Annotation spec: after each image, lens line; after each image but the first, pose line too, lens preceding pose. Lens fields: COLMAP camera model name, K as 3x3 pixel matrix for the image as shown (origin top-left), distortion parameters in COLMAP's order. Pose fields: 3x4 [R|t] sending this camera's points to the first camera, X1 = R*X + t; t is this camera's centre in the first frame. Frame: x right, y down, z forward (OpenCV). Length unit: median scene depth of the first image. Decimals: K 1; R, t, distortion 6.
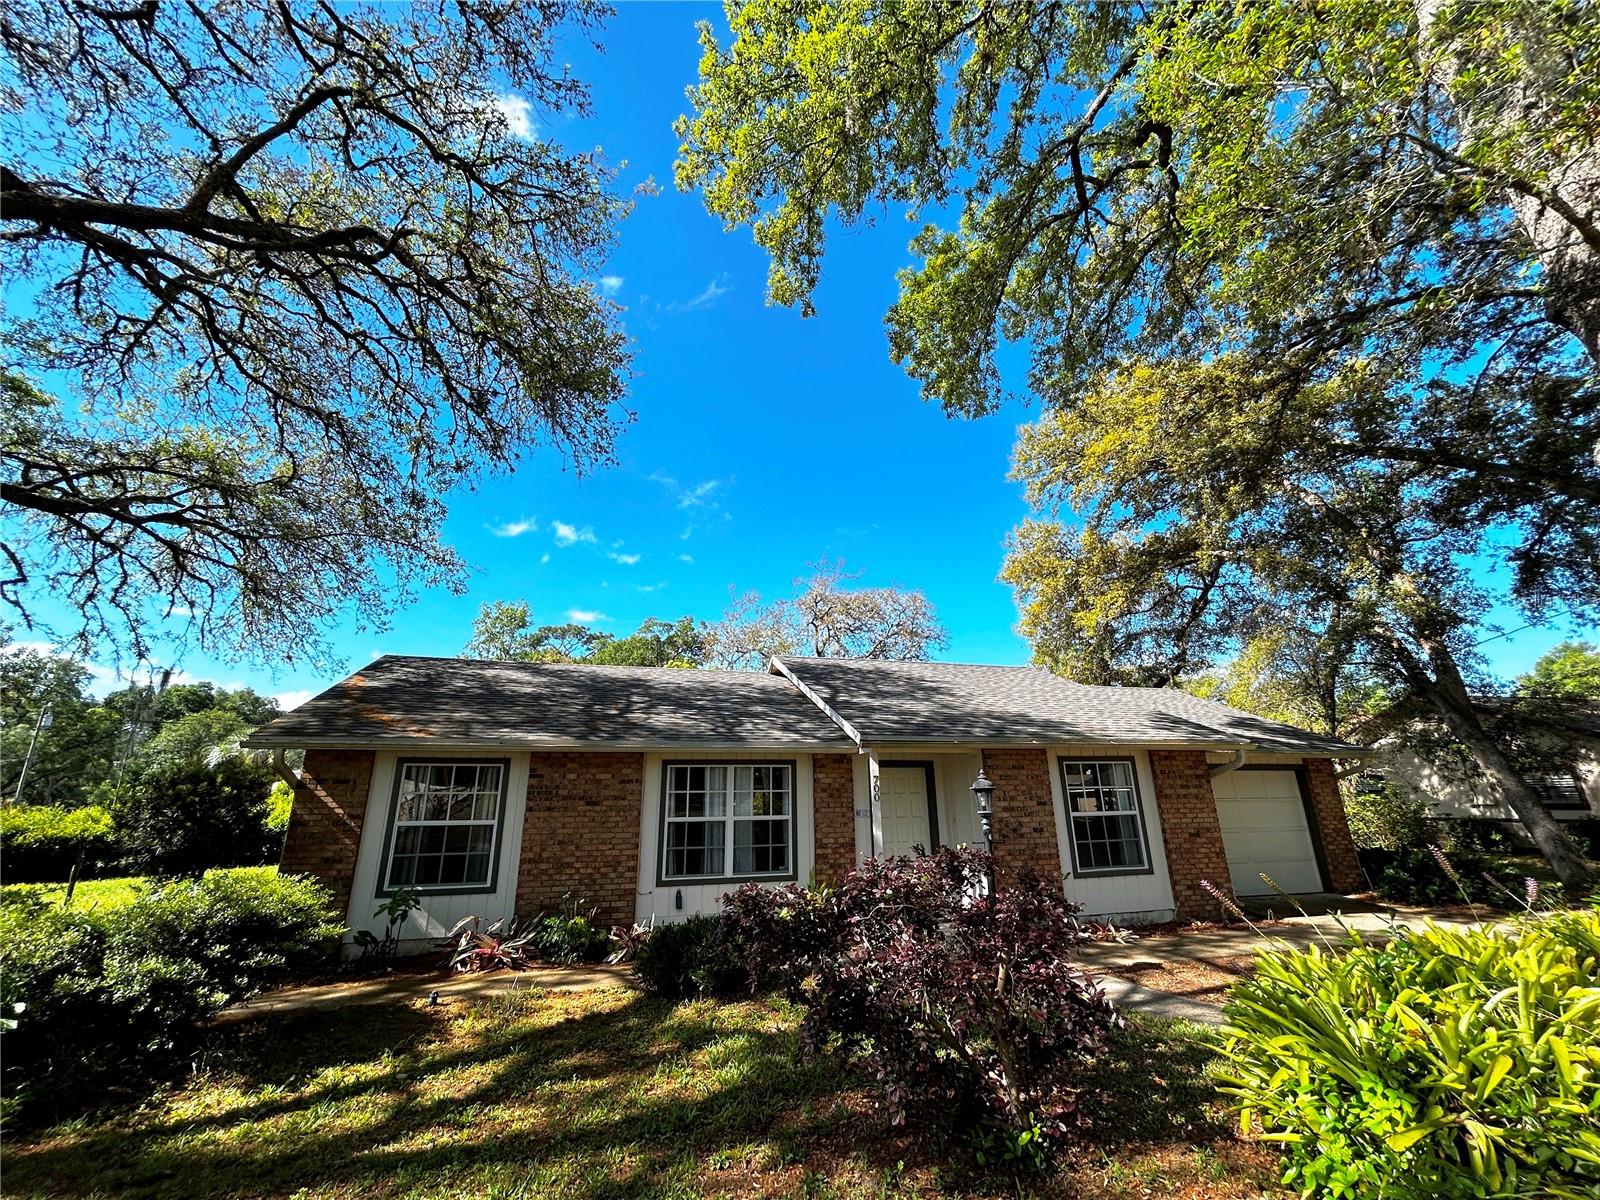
lens RADIAL K [[640.4, 0, 802.2], [0, 640.4, 606.0], [0, 0, 1]] dist [-0.002733, 0.000757]
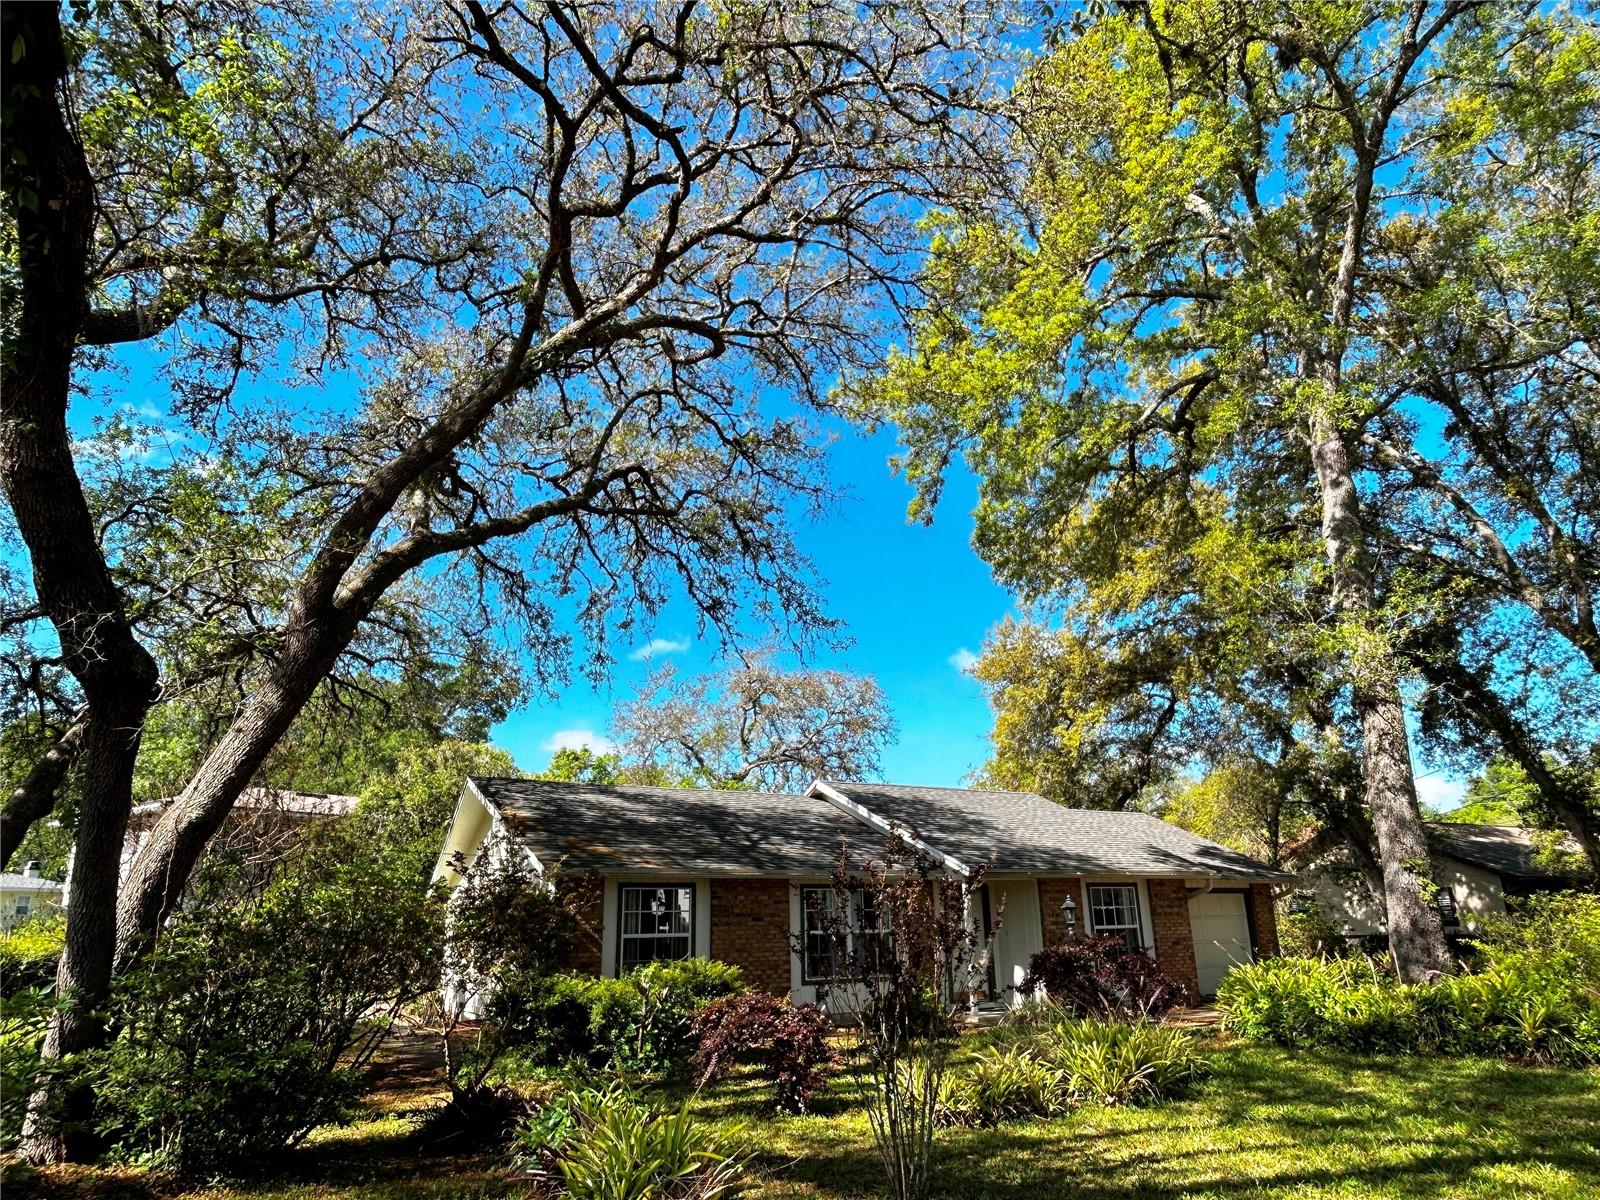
lens RADIAL K [[1032.0, 0, 798.9], [0, 1032.0, 603.7], [0, 0, 1]] dist [-0.019056, -0.000483]
pose [[0.969199, 0.071256, 0.235744, -0.473258], [-0.068562, 0.997454, -0.019612, -0.169155], [-0.236541, 0.002845, 0.971617, -0.603157]]
